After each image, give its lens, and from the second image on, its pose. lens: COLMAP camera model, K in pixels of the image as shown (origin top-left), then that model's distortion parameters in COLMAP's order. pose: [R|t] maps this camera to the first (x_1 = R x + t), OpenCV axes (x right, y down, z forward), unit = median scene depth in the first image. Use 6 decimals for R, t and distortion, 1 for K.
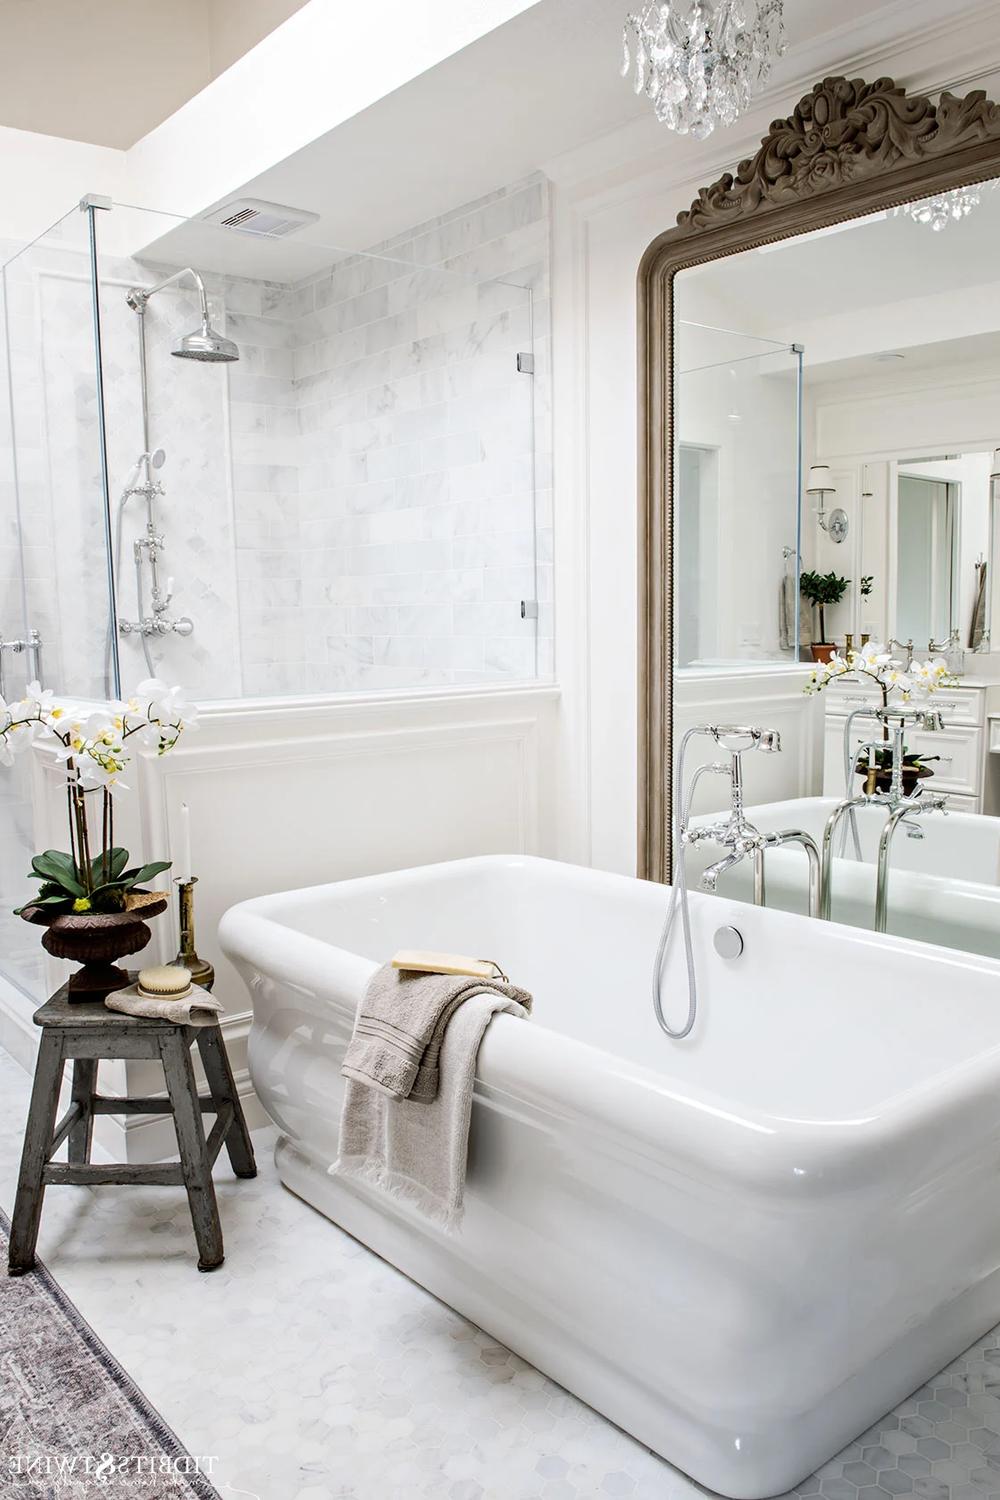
lens RADIAL K [[1162.8, 0, 550.3], [0, 1162.8, 782.5], [0, 0, 1]] dist [-0.043613, -0.007689]
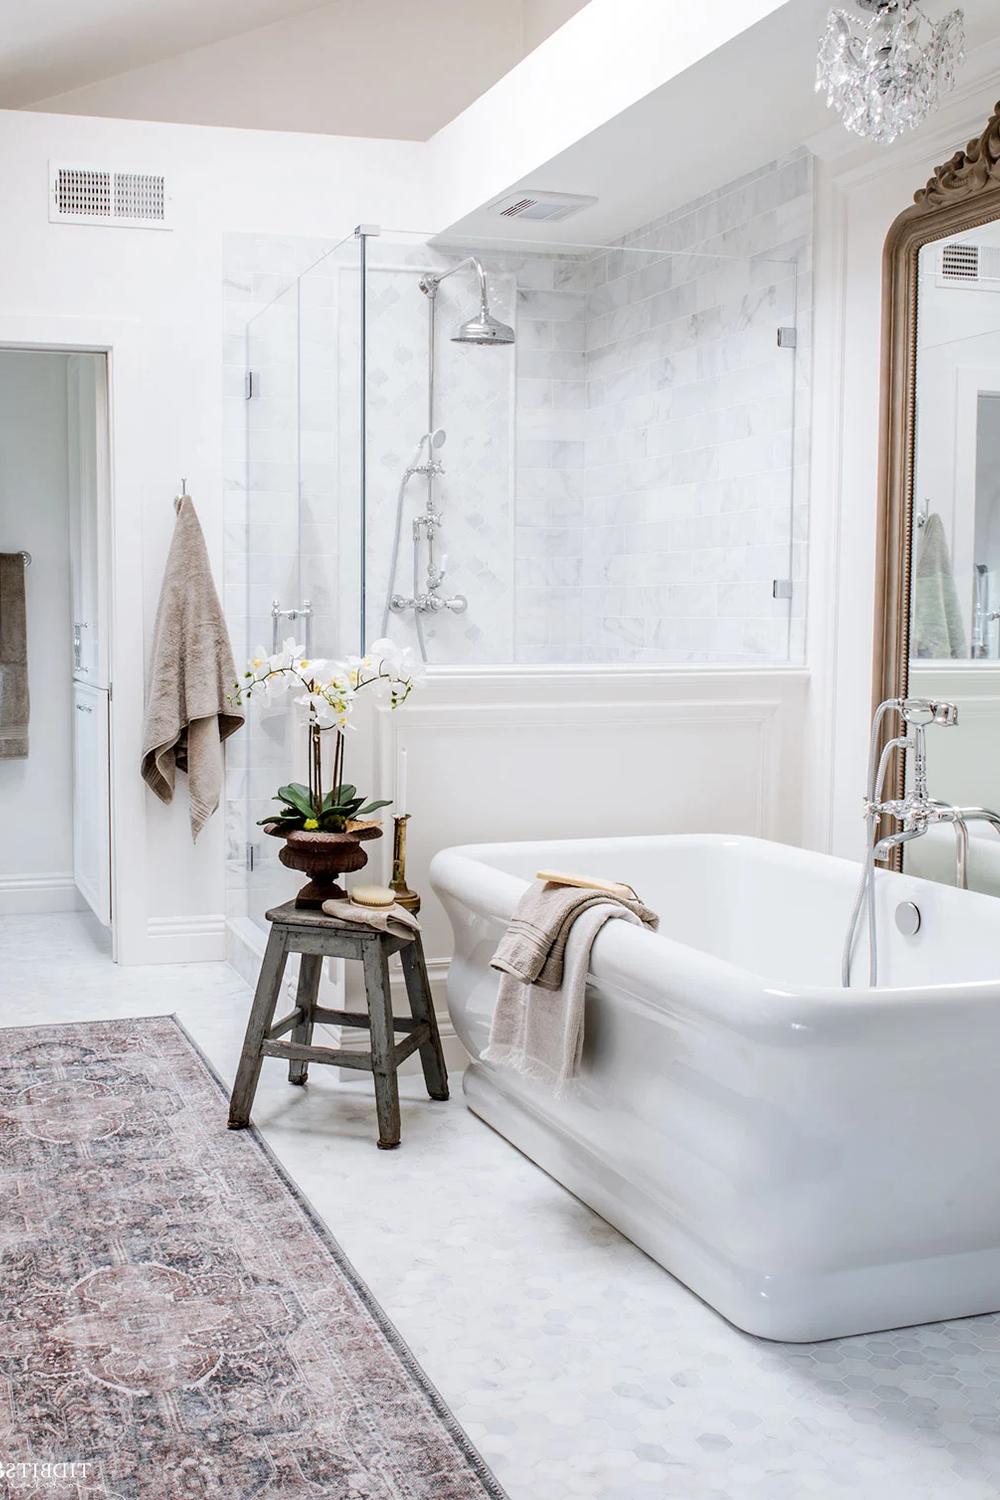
lens RADIAL K [[1763.7, 0, 500.0], [0, 1763.7, 750.0], [0, 0, 1]] dist [-0.019983, -0.080238]
pose [[0.935433, 0.040730, -0.351149, 0.364767], [-0.065596, 0.996088, -0.059206, 0.111174], [0.347364, 0.078417, 0.934446, -0.564055]]
